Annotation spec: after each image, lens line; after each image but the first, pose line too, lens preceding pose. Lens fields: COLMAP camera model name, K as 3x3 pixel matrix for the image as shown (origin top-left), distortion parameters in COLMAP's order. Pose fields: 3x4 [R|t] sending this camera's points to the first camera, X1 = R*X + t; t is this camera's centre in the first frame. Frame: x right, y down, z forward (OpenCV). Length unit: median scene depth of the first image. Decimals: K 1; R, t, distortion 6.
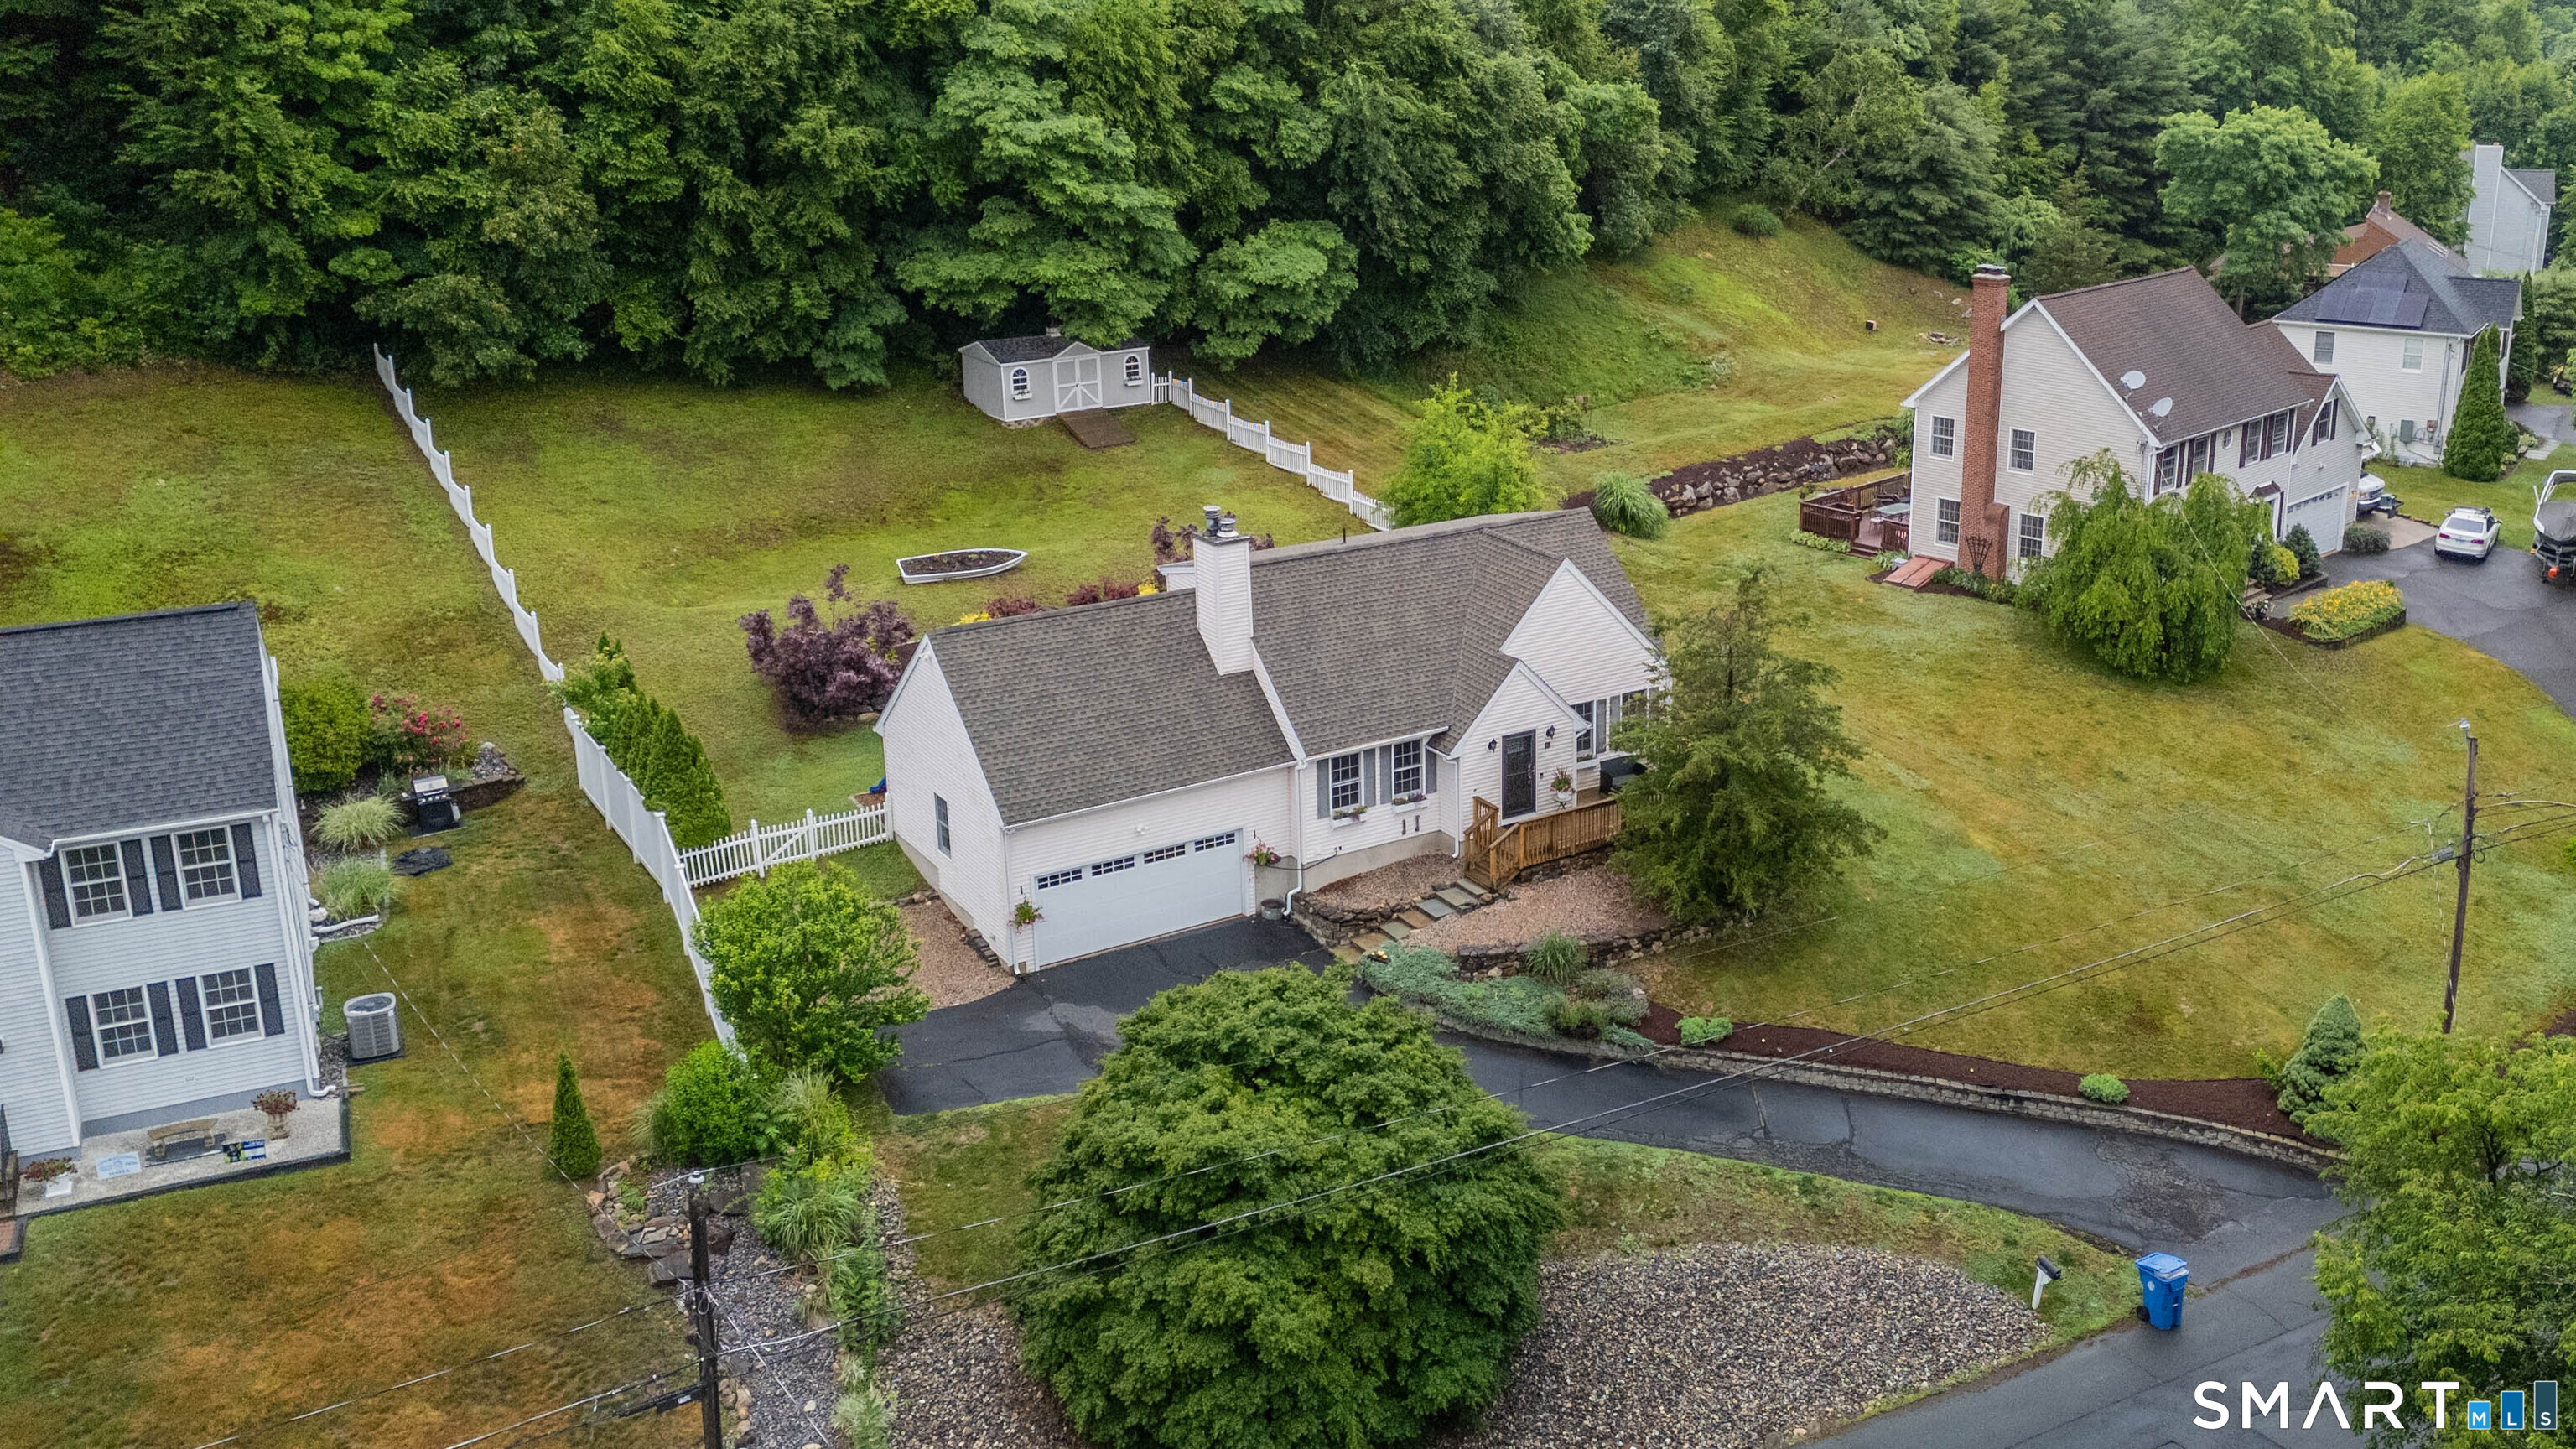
lens RADIAL K [[1920.7, 0, 1354.0], [0, 1920.7, 726.2], [0, 0, 1]] dist [0.118367, -0.128801]
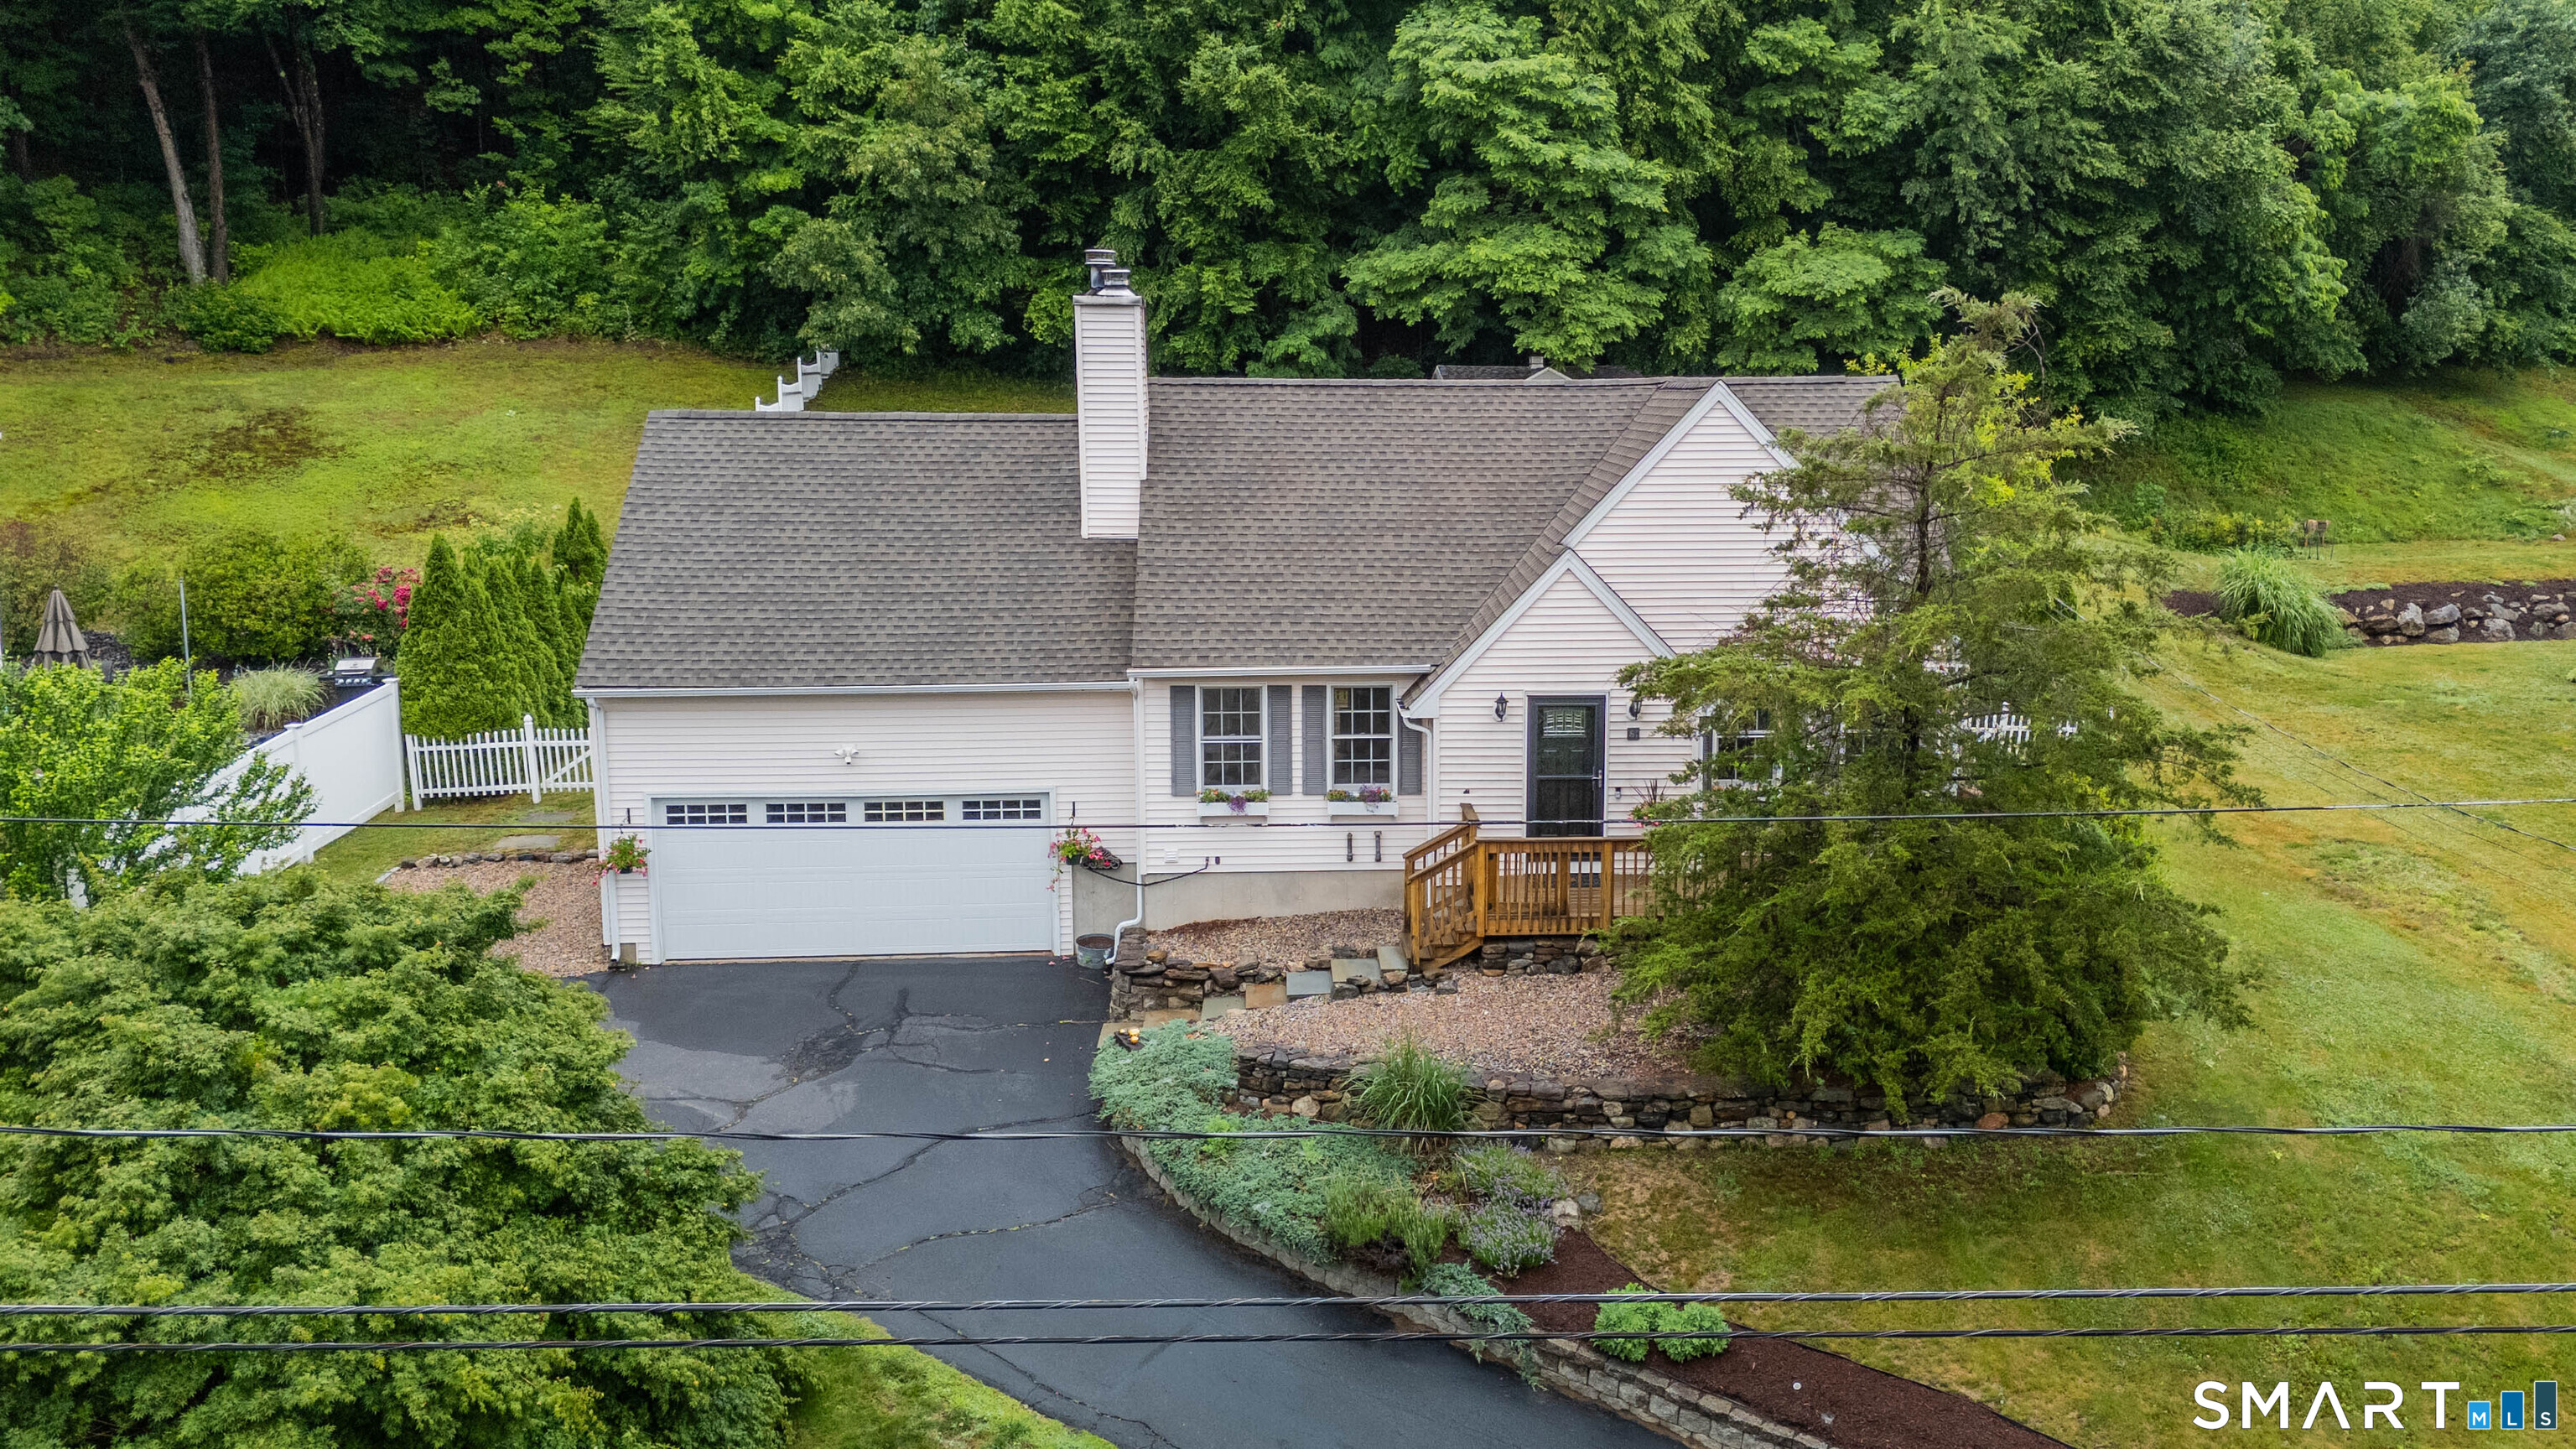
lens RADIAL K [[1920.7, 0, 1354.0], [0, 1920.7, 726.2], [0, 0, 1]] dist [0.118367, -0.128801]
pose [[0.897274, 0.110773, -0.427350, 0.156232], [-0.169450, 0.980279, -0.101682, 0.045076], [0.407658, 0.163651, 0.898350, 0.307410]]
